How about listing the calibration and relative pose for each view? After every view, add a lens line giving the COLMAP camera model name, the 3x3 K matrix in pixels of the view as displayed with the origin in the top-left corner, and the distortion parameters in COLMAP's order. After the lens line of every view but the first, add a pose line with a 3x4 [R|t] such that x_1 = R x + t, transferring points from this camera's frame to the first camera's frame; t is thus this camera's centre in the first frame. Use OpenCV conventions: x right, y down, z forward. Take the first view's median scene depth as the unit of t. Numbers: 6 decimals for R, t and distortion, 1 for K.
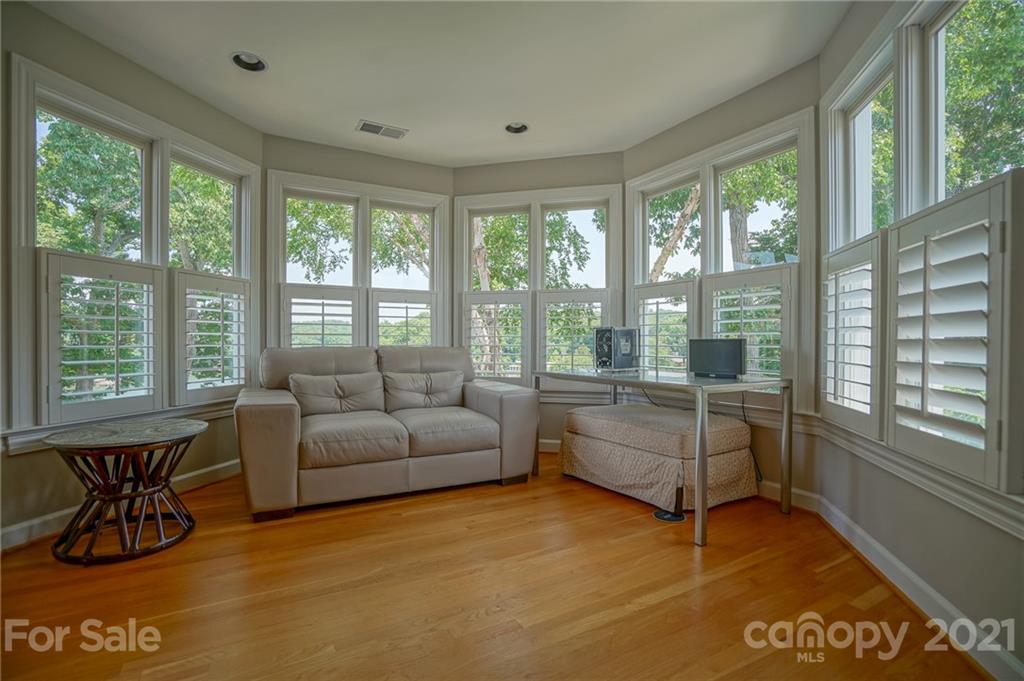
lens RADIAL K [[473.8, 0, 502.2], [0, 473.8, 350.2], [0, 0, 1]] dist [-0.054856, 0.018322]
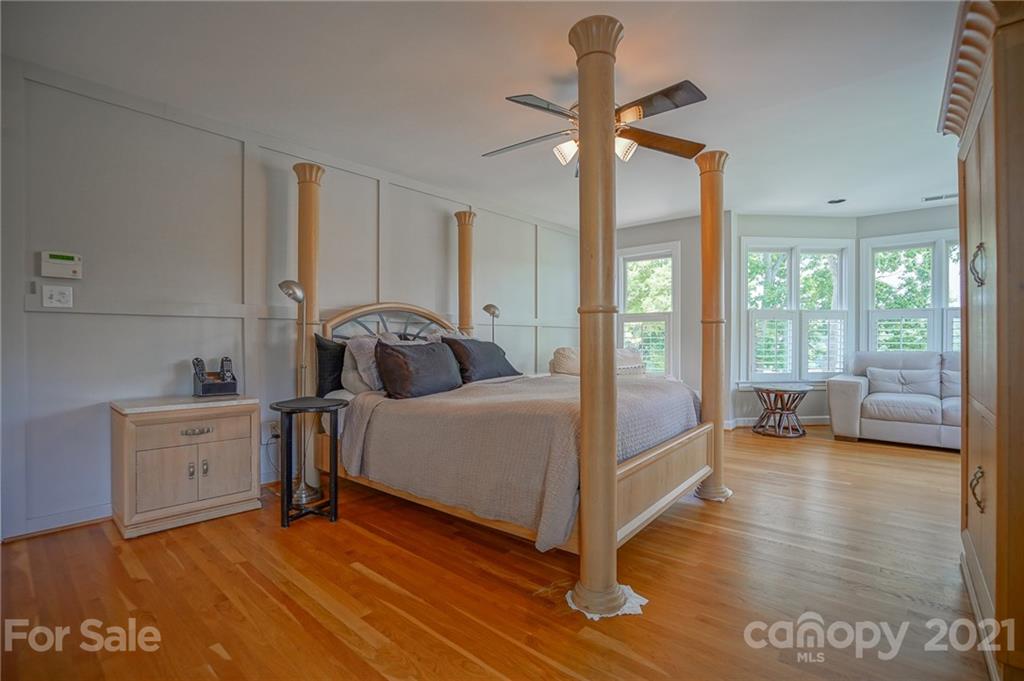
lens RADIAL K [[473.8, 0, 512.1], [0, 473.8, 341.7], [0, 0, 1]] dist [-0.054856, 0.018322]
pose [[0.345705, 0.005481, -0.938327, 0.615990], [-0.013815, 0.999904, 0.000751, -0.022983], [0.938241, 0.012704, 0.345748, -0.720620]]
